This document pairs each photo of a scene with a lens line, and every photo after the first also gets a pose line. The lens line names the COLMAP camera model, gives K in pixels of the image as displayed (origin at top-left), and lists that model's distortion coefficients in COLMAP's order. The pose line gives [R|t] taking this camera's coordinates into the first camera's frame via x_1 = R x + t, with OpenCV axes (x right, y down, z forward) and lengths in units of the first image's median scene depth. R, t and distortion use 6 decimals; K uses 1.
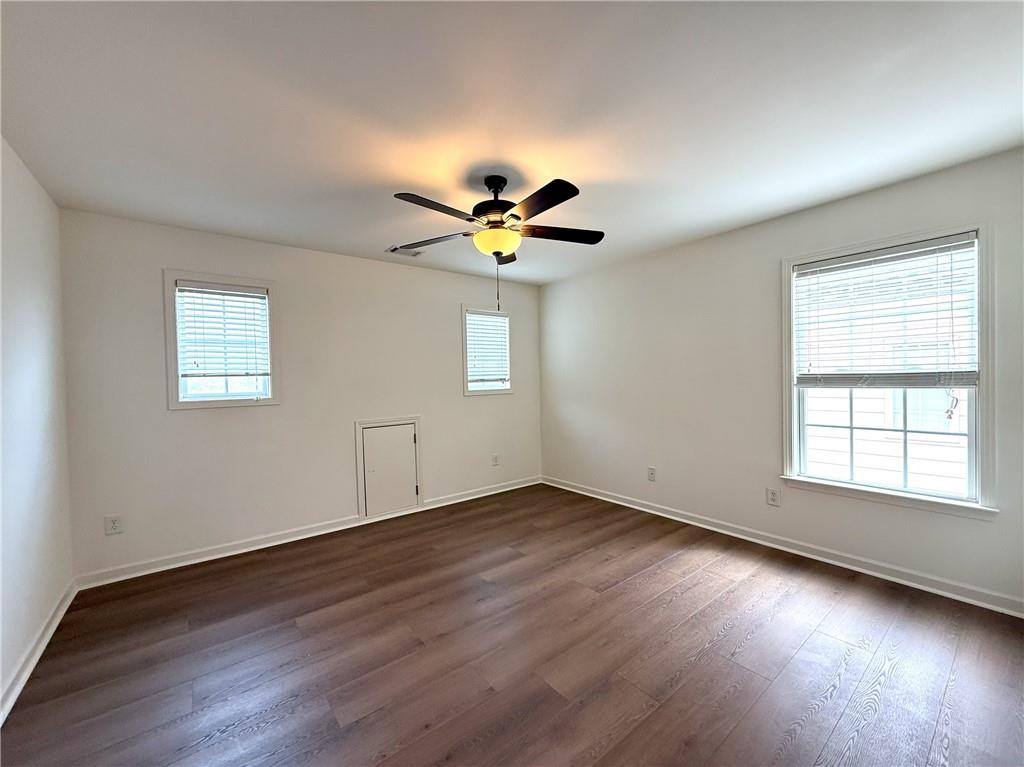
lens RADIAL K [[407.9, 0, 510.7], [0, 407.9, 380.9], [0, 0, 1]] dist [-0.001583, -0.000017]
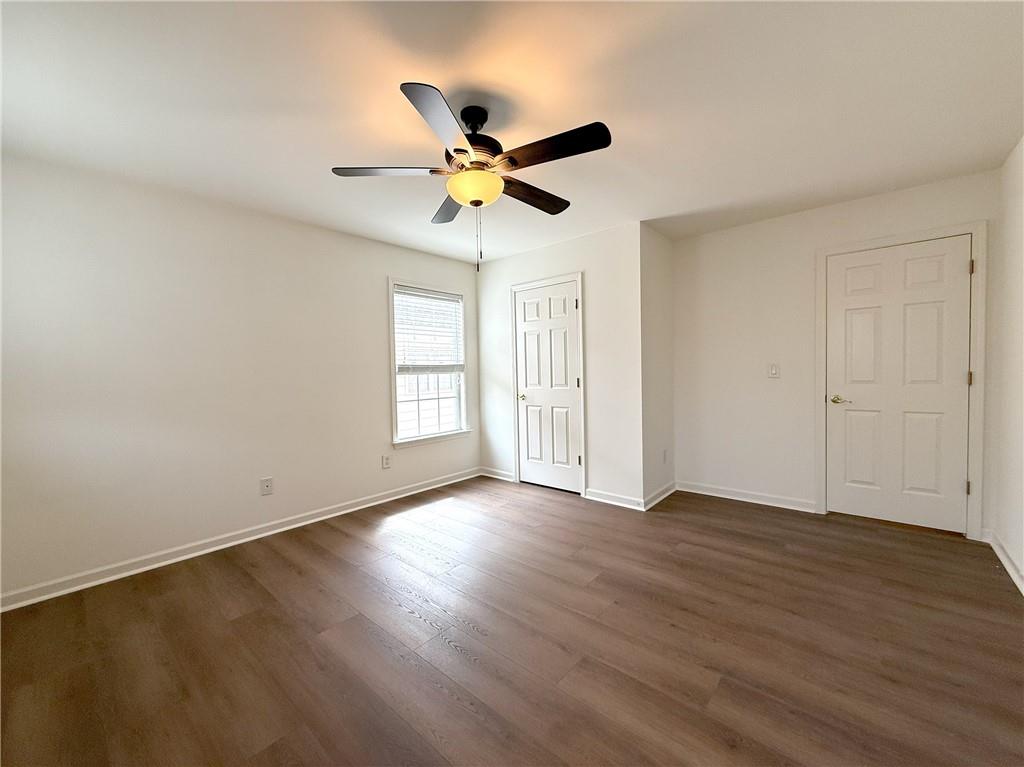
lens RADIAL K [[407.9, 0, 512.7], [0, 407.9, 383.7], [0, 0, 1]] dist [-0.001583, -0.000017]
pose [[-0.176810, -0.020925, 0.984023, -0.698780], [0.027039, 0.999293, 0.026108, 0.021535], [-0.983873, 0.031223, -0.176119, 0.866162]]
